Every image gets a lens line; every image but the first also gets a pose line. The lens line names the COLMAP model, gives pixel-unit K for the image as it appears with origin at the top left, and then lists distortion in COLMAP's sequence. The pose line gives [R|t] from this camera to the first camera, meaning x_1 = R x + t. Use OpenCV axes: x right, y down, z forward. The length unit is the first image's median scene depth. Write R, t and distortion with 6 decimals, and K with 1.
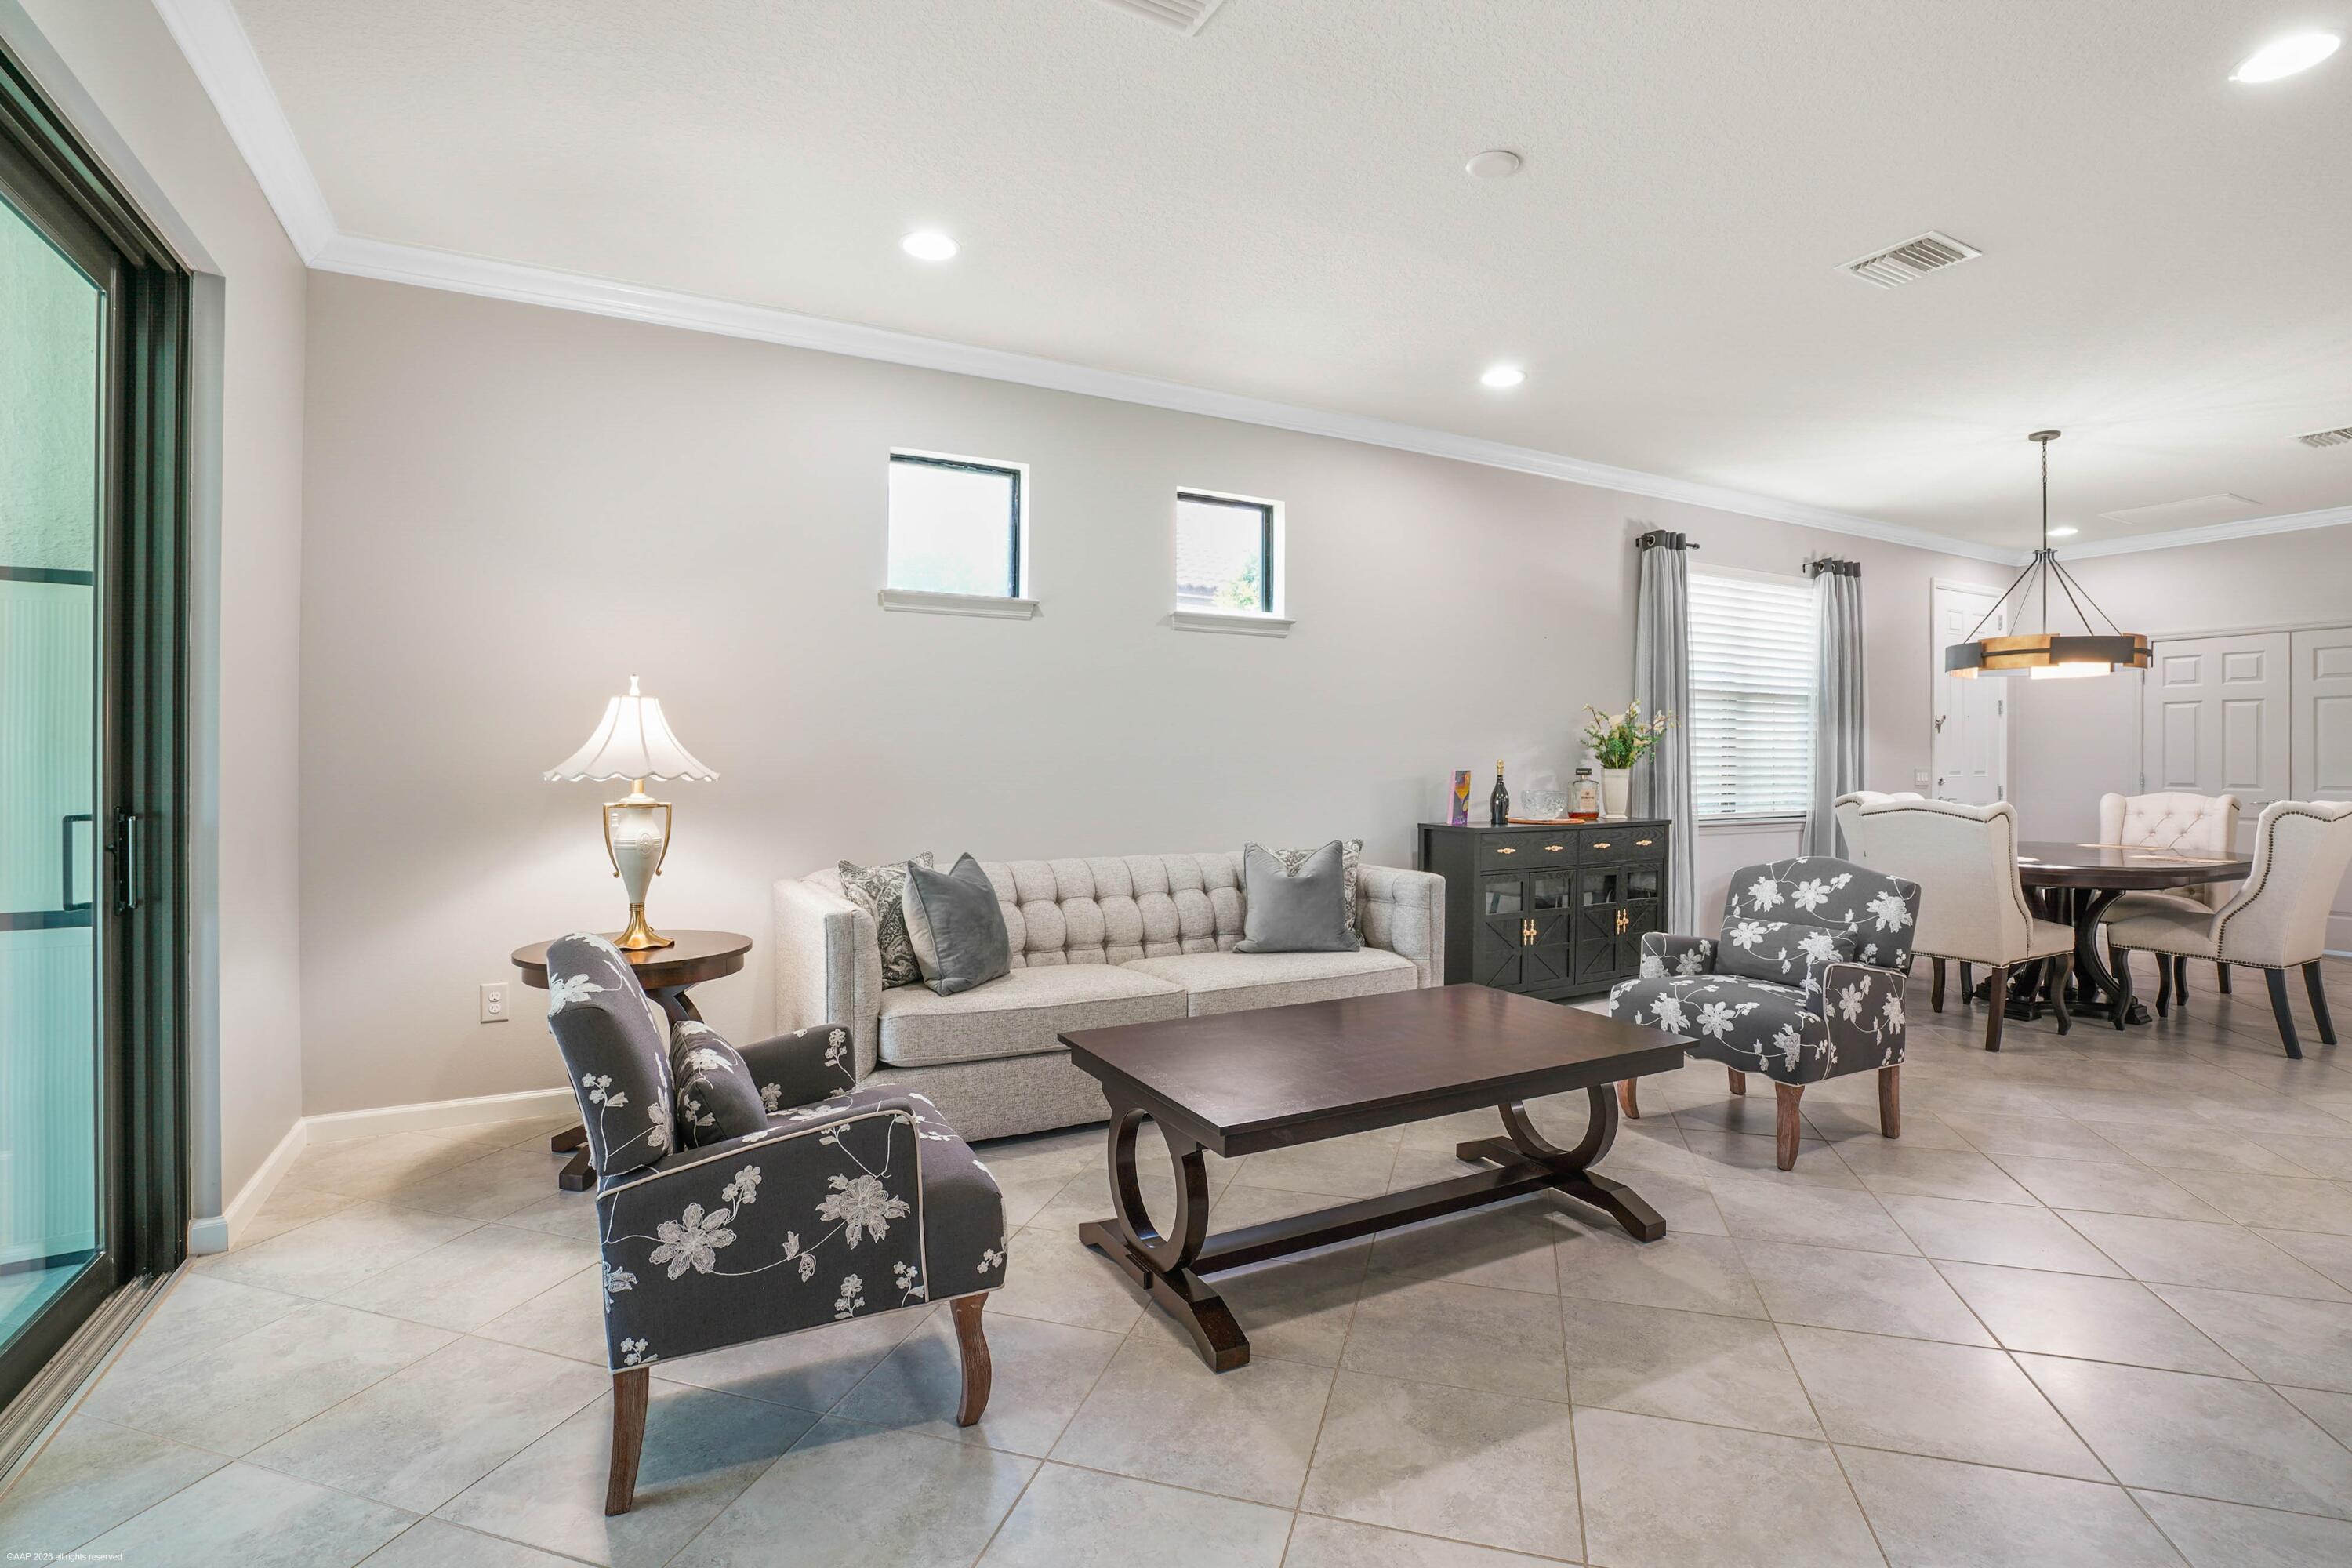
lens RADIAL K [[1096.7, 0, 1170.5], [0, 1096.7, 769.5], [0, 0, 1]] dist [-0.026981, -0.000086]
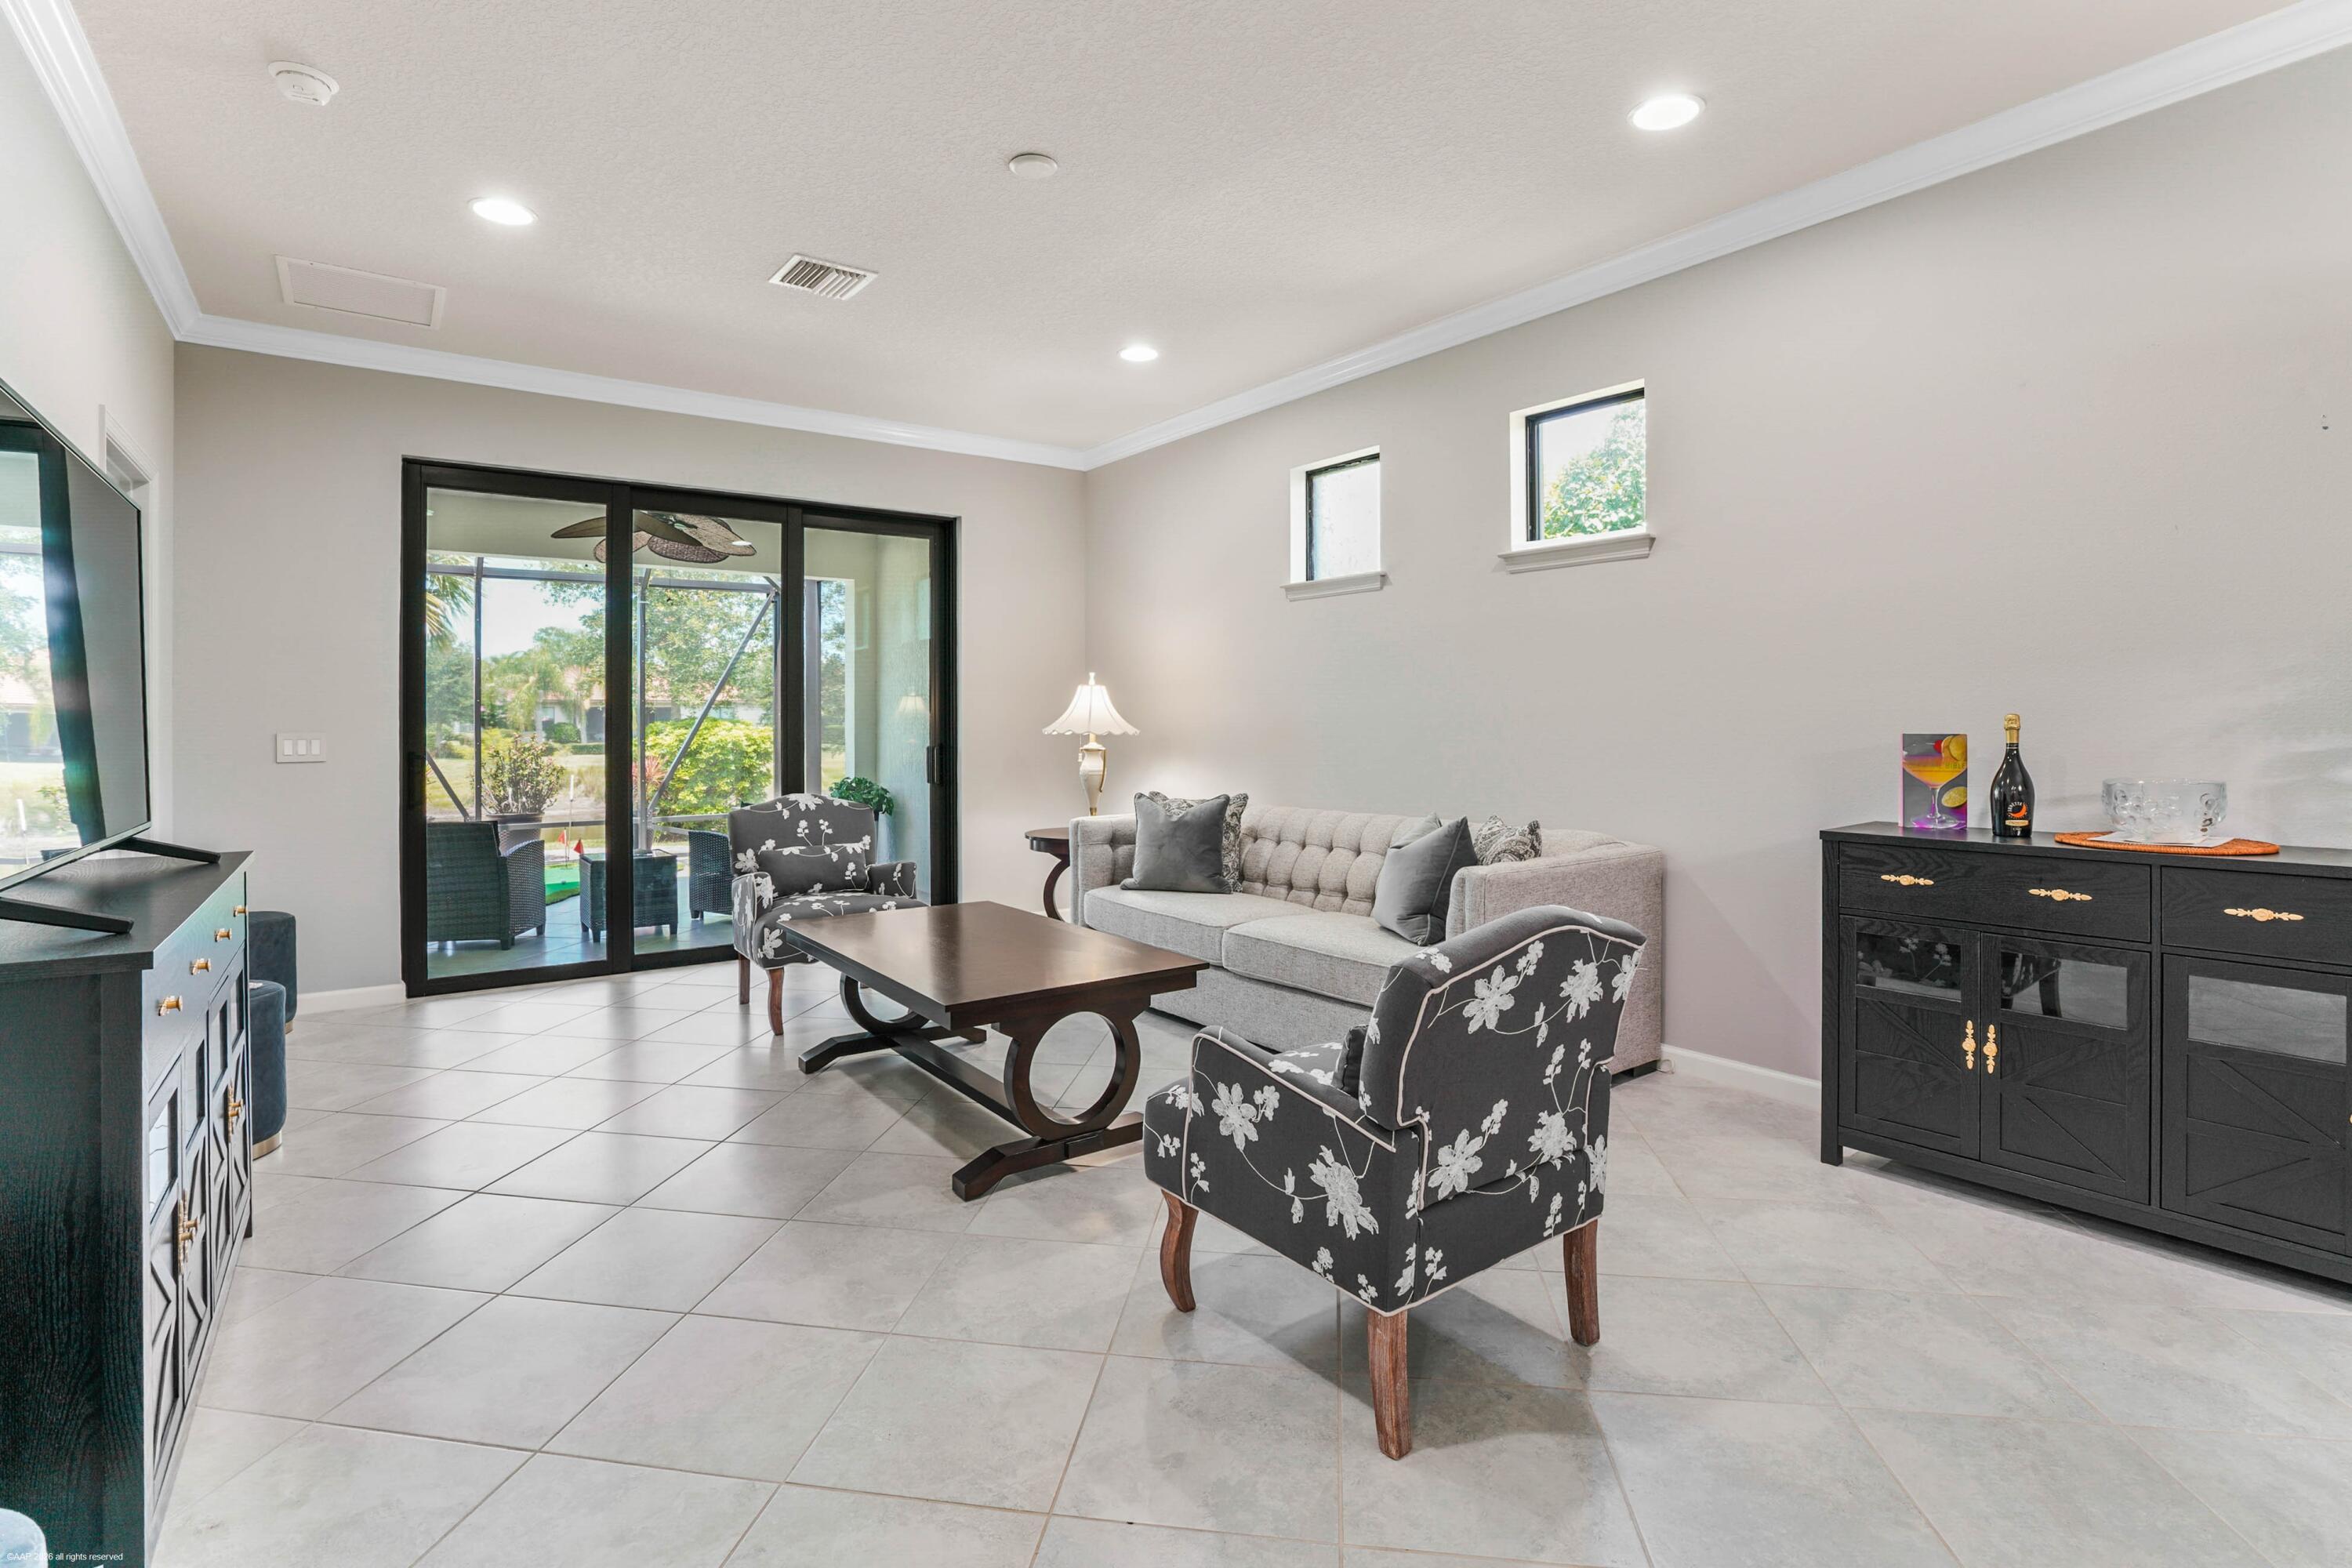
lens RADIAL K [[1096.7, 0, 1163.7], [0, 1096.7, 734.3], [0, 0, 1]] dist [-0.026981, -0.000086]
pose [[0.144702, 0.007980, -0.989443, 0.986634], [-0.000178, 0.999968, 0.008039, -0.004586], [0.989475, -0.000987, 0.144699, 0.694667]]
